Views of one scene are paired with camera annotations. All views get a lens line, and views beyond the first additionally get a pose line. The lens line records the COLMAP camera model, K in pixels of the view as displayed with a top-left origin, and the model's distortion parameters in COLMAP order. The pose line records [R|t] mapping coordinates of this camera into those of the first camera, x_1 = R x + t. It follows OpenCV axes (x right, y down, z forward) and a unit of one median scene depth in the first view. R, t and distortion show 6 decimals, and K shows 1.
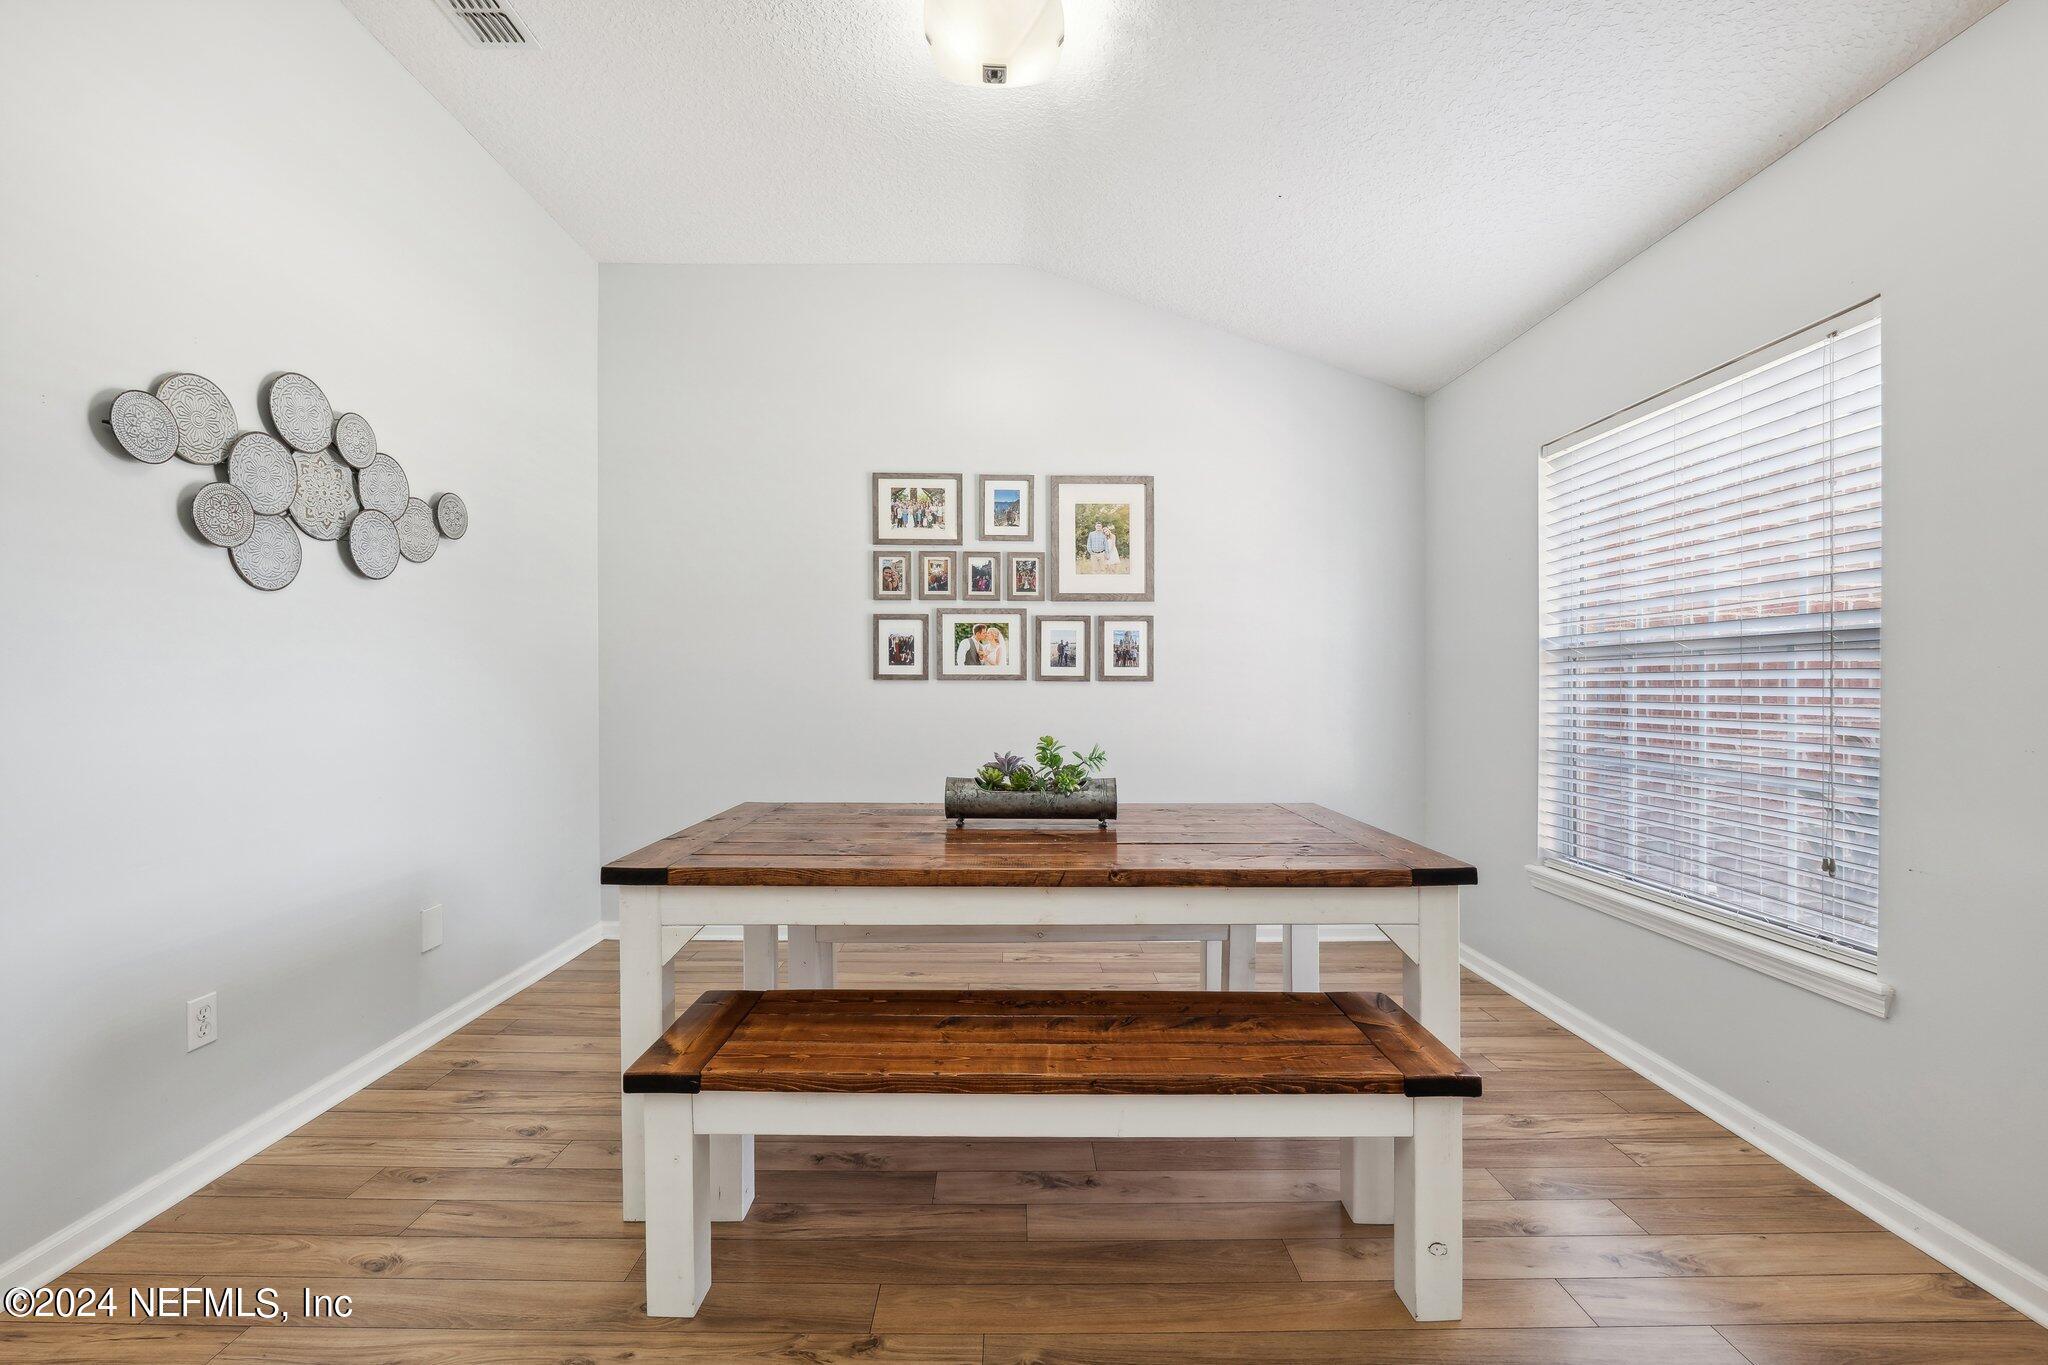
lens RADIAL K [[857.3, 0, 997.3], [0, 857.3, 683.6], [0, 0, 1]] dist [-0.019994, -0.000119]
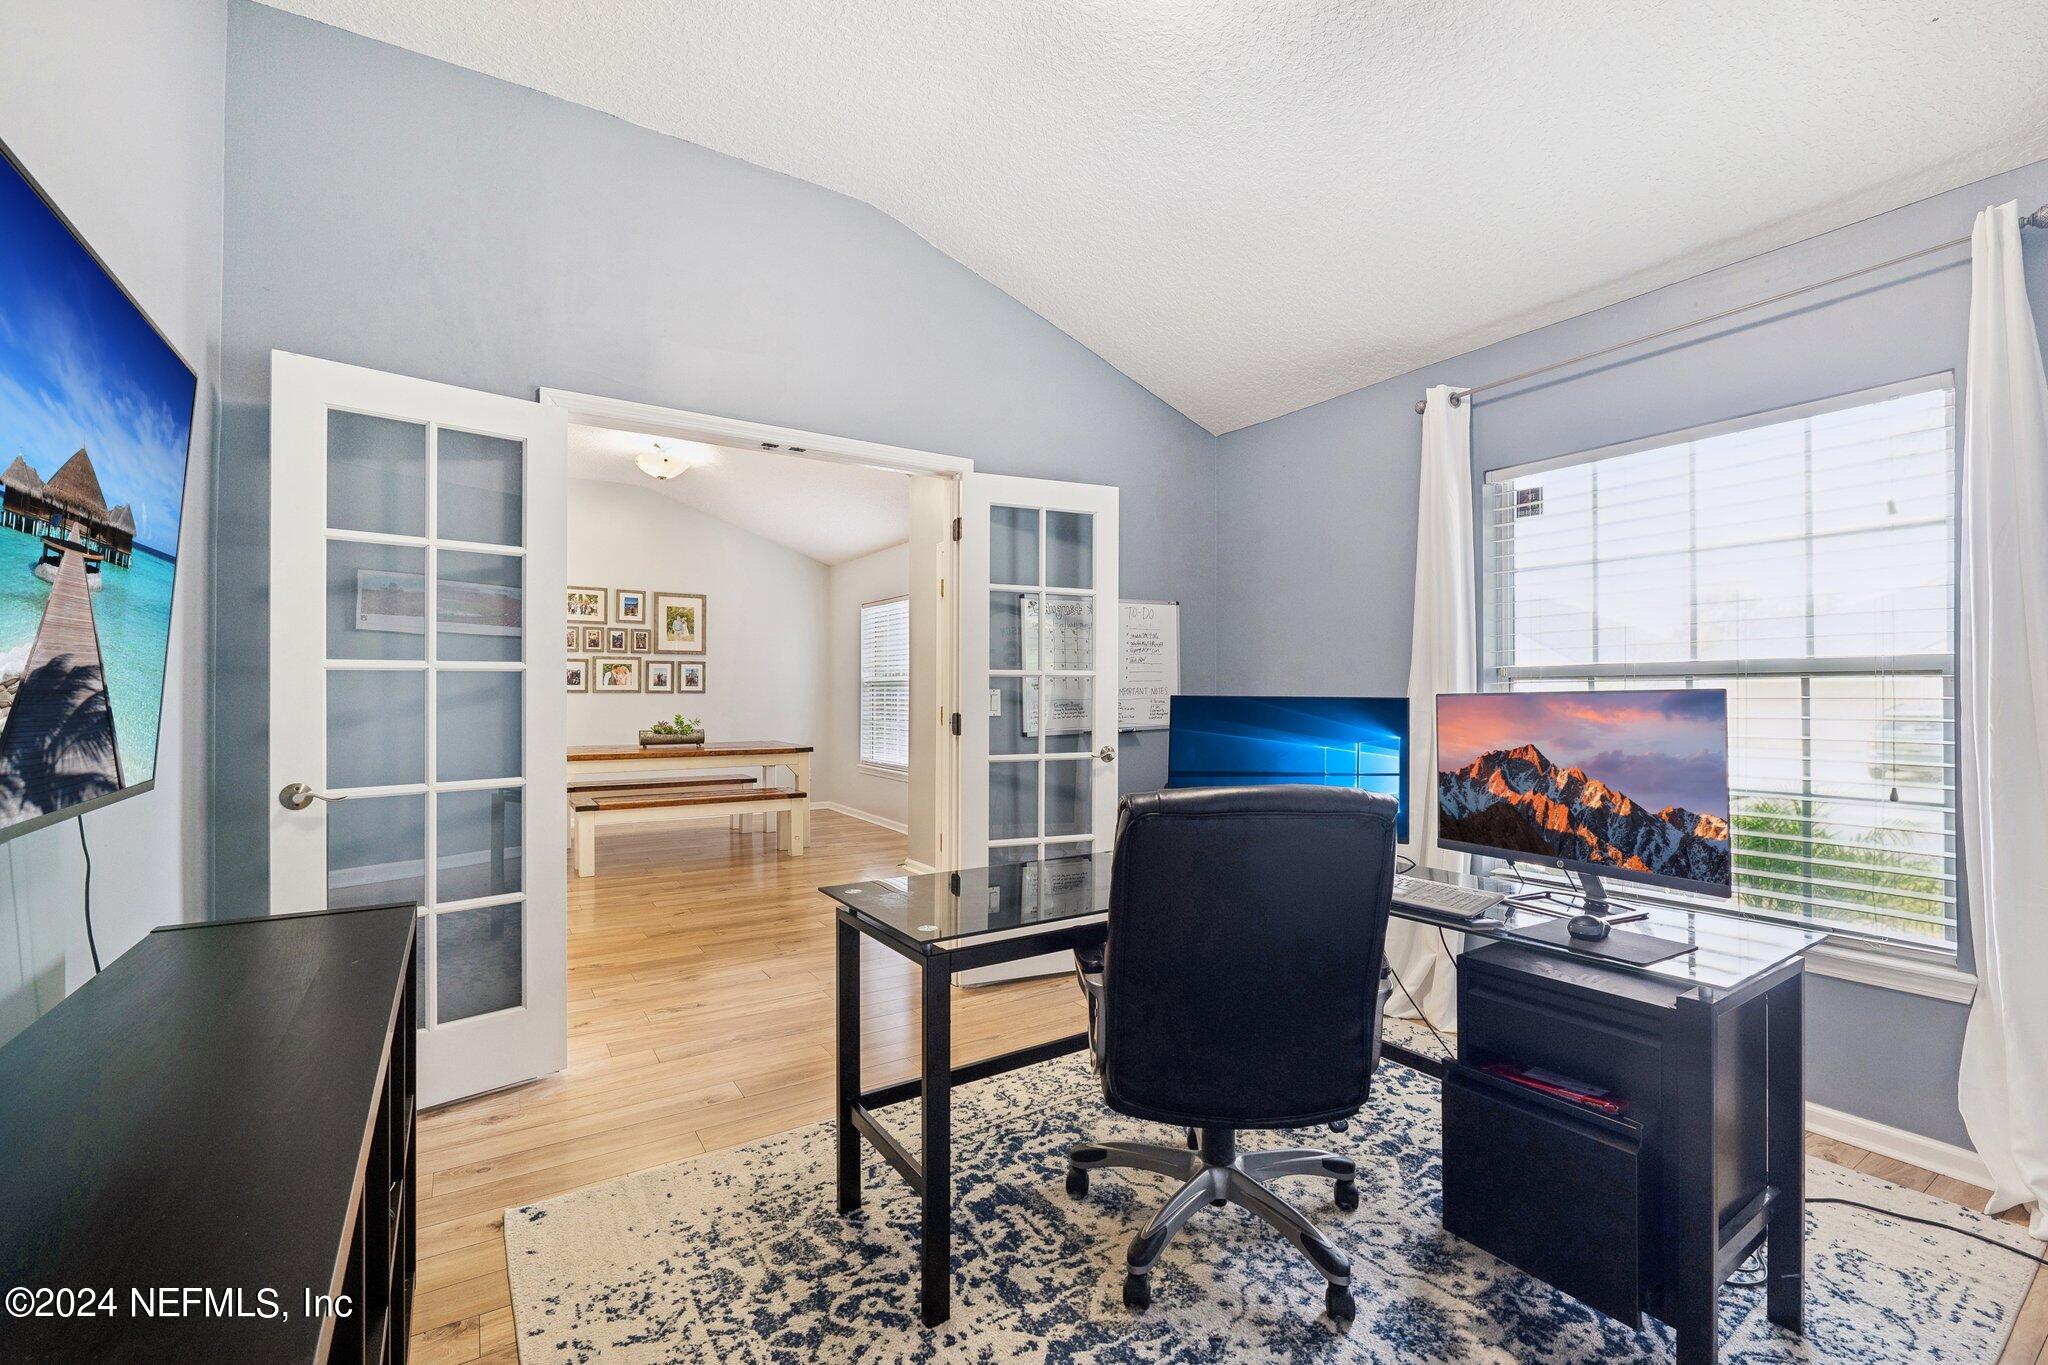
lens RADIAL K [[857.3, 0, 997.3], [0, 857.3, 683.6], [0, 0, 1]] dist [-0.019994, -0.000119]
pose [[0.845133, 0.004966, 0.534533, -0.332483], [-0.001835, 0.999978, -0.006389, -0.014090], [-0.534553, 0.004418, 0.845124, -1.146409]]
